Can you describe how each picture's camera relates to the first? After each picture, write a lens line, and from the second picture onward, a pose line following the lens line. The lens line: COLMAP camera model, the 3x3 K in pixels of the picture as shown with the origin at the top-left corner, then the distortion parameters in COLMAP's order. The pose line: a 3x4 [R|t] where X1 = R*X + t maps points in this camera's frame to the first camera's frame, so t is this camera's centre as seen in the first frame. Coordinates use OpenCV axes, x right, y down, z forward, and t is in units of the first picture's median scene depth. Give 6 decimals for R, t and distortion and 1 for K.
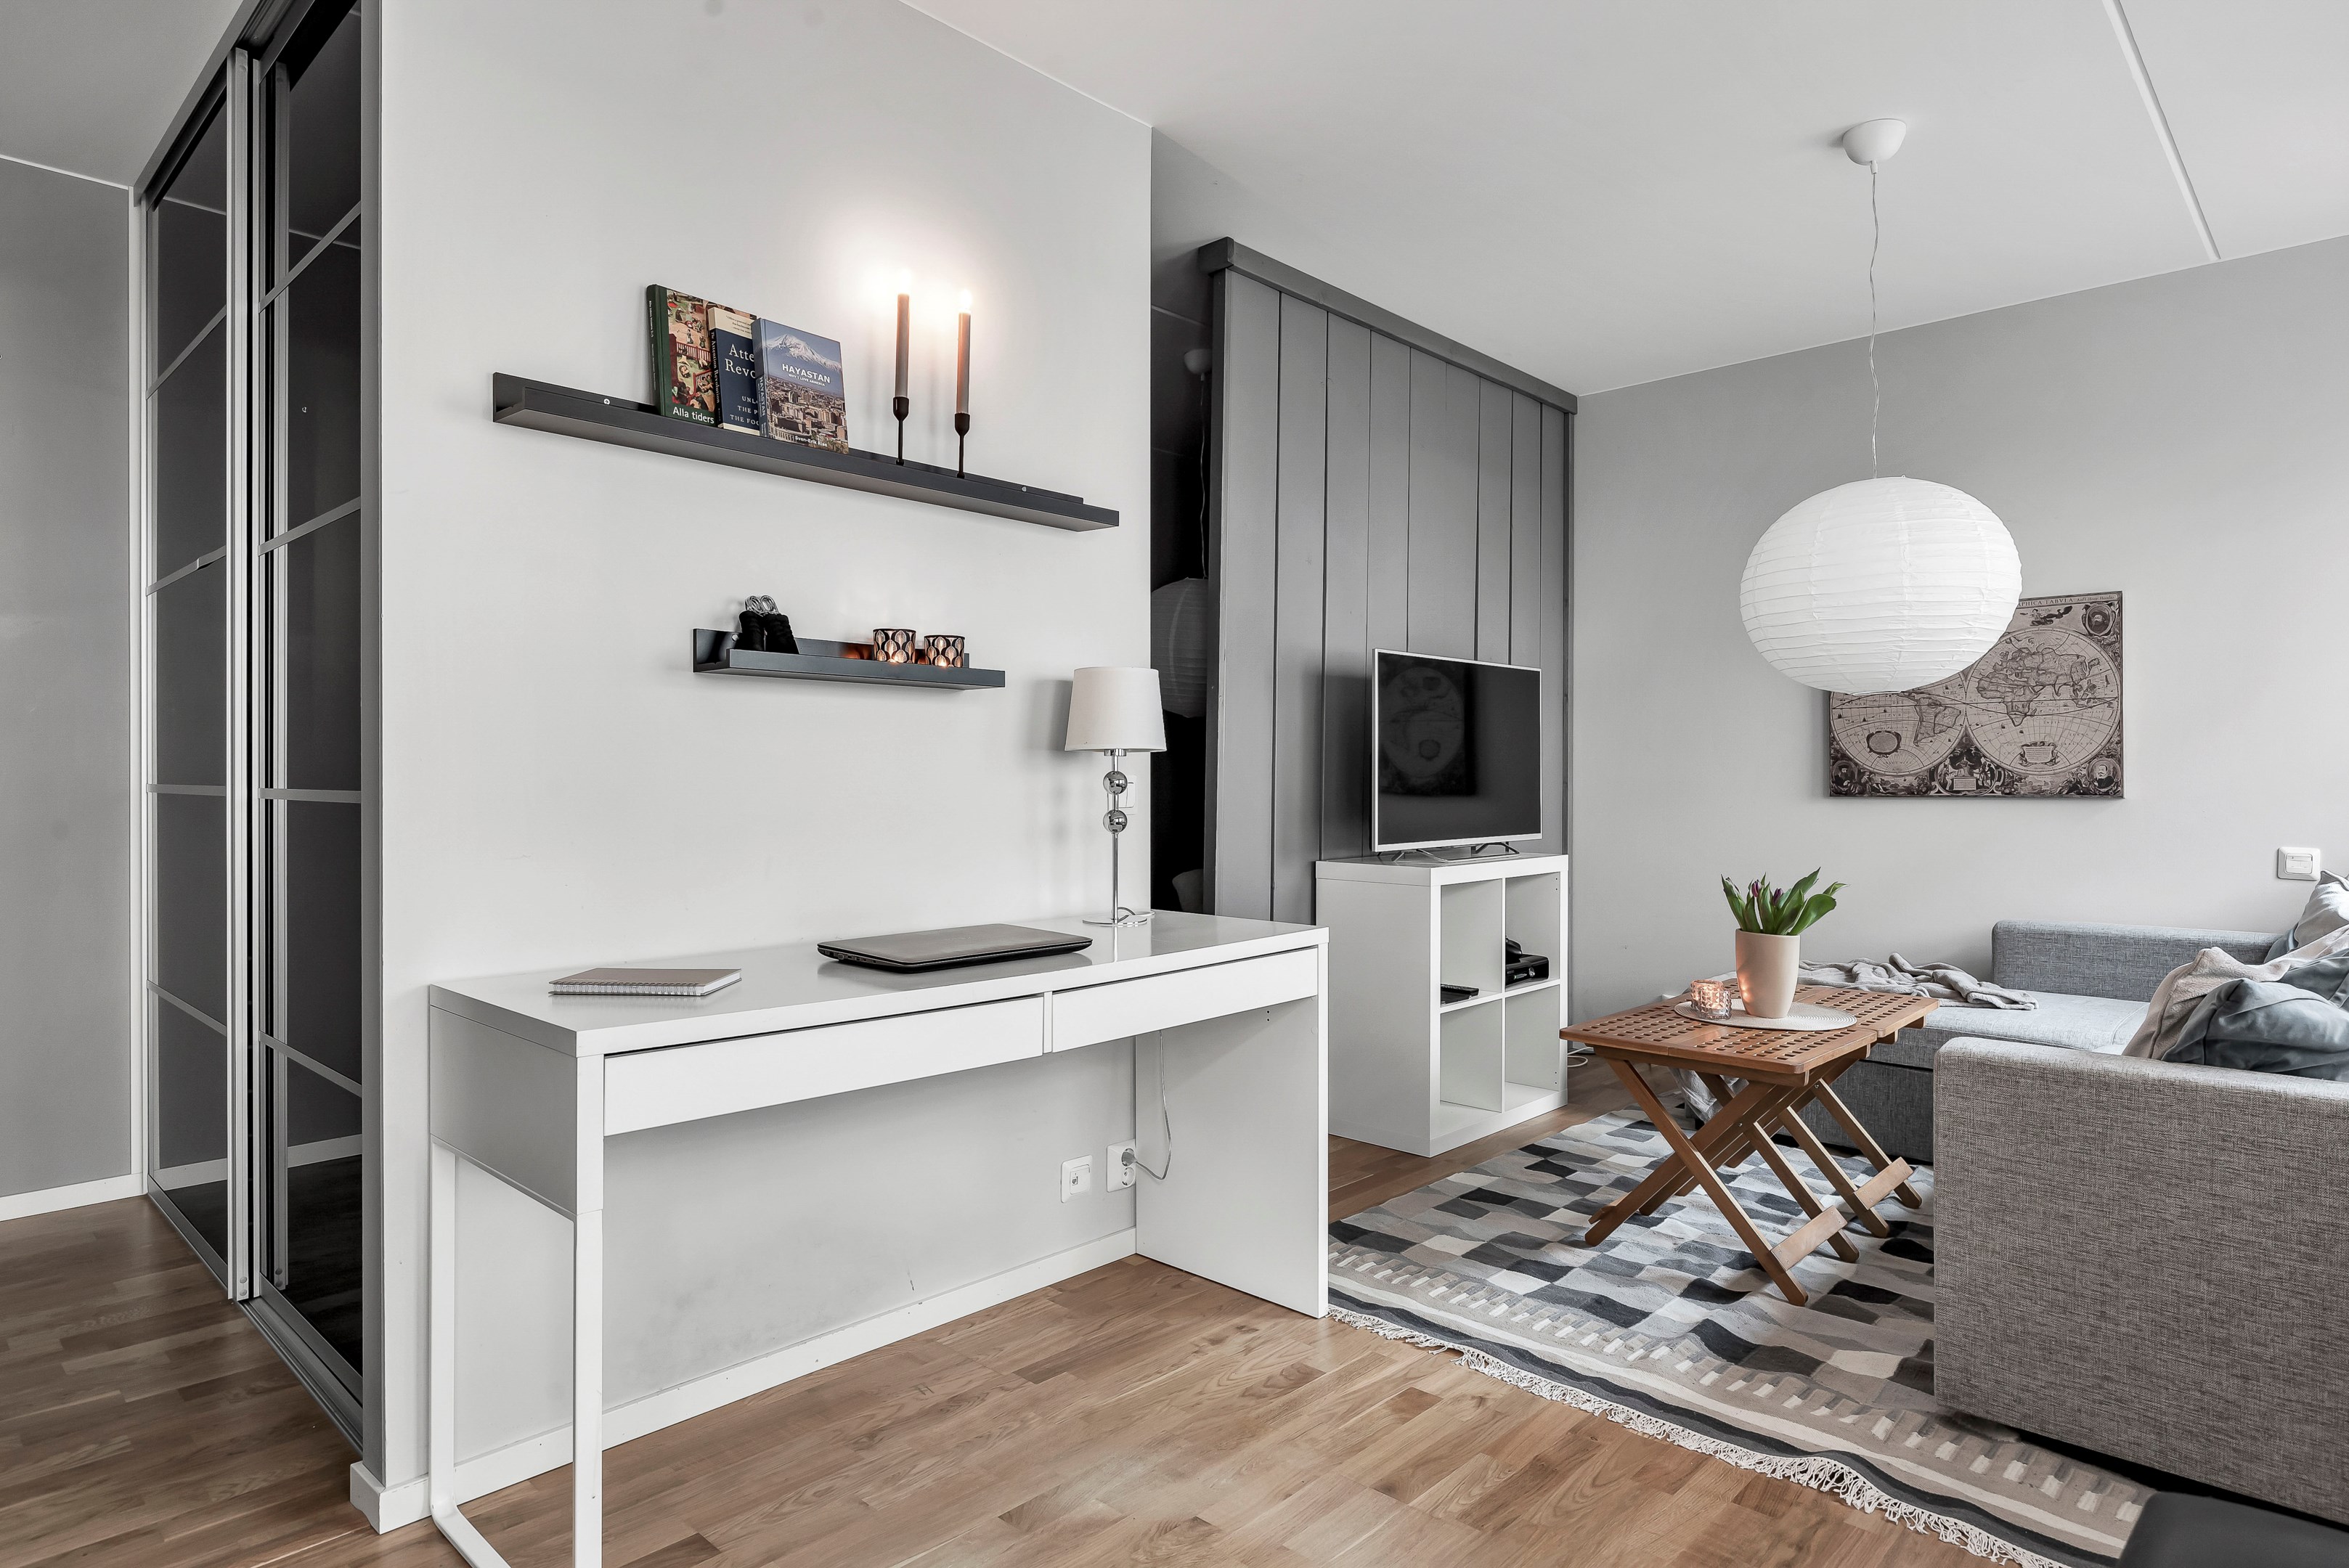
lens RADIAL K [[1316.2, 0, 1174.5], [0, 1316.2, 784.0], [0, 0, 1]] dist [-0.003686, -0.000042]
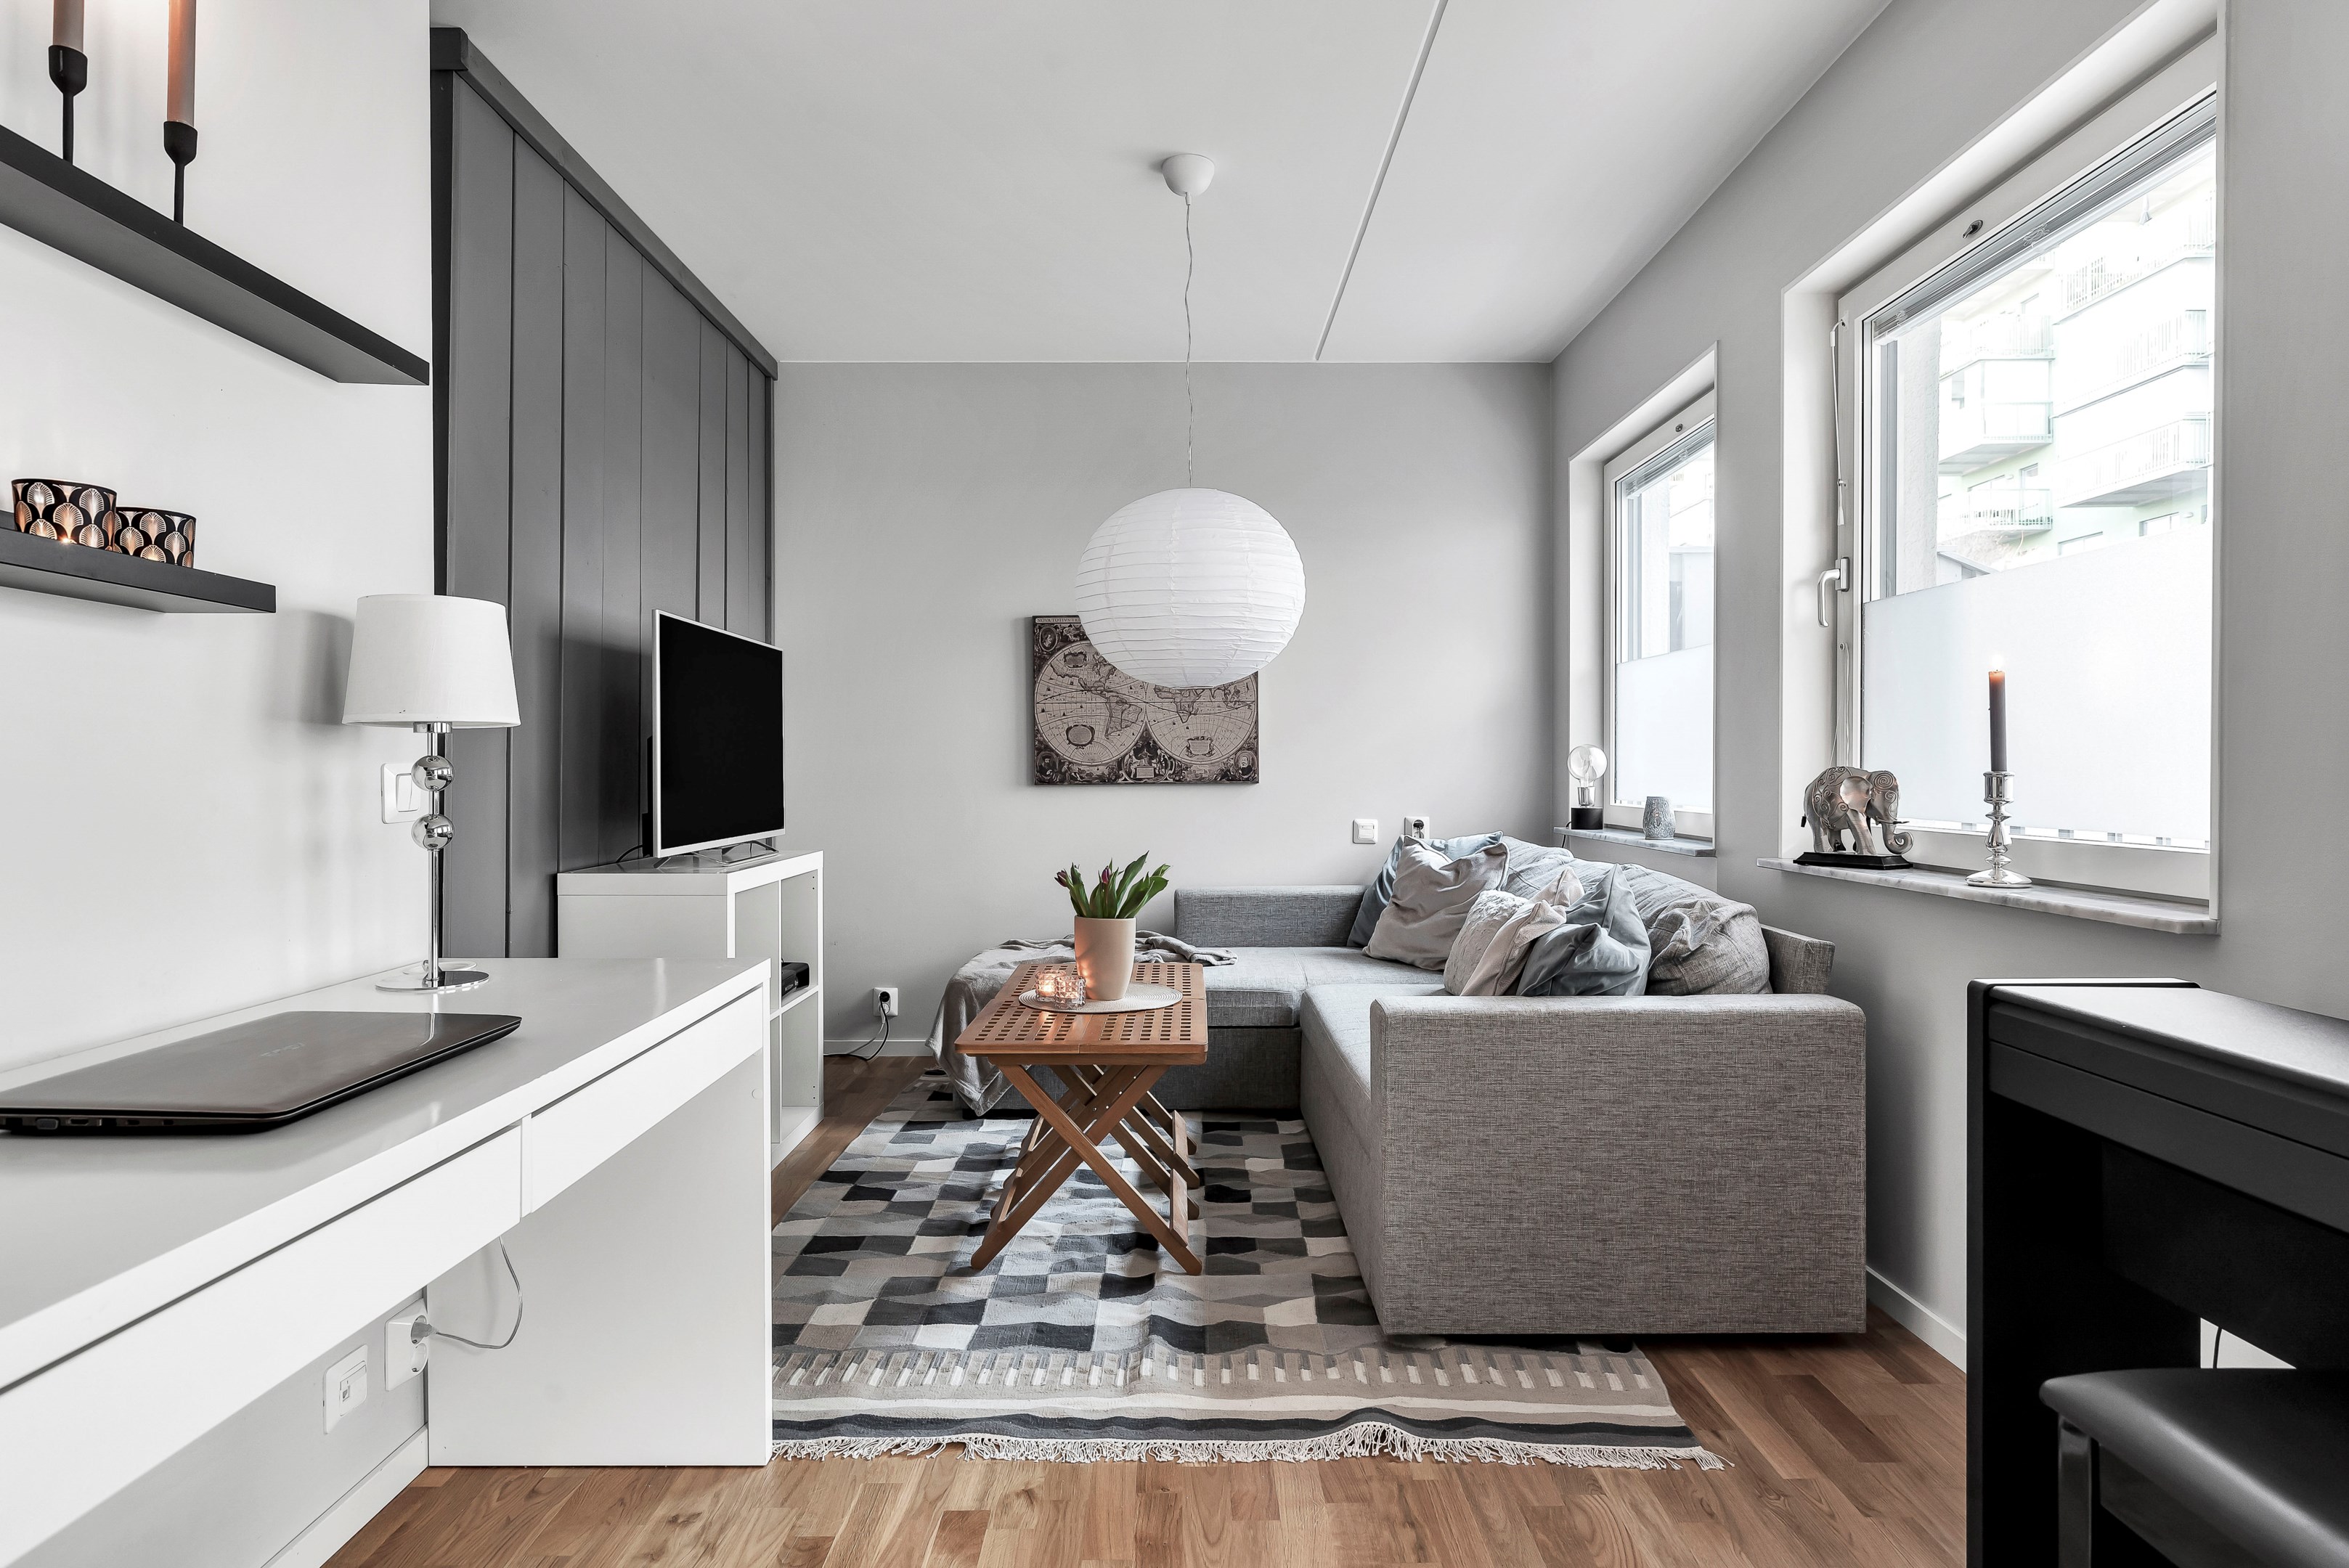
lens RADIAL K [[1264.7, 0, 1183.7], [0, 1264.7, 783.2], [0, 0, 1]] dist [-0.001238, 0.001204]
pose [[0.718865, -0.009787, 0.695081, -0.178977], [0.006184, 0.999951, 0.007685, 0.001307], [-0.695122, -0.001226, 0.718891, 0.234722]]
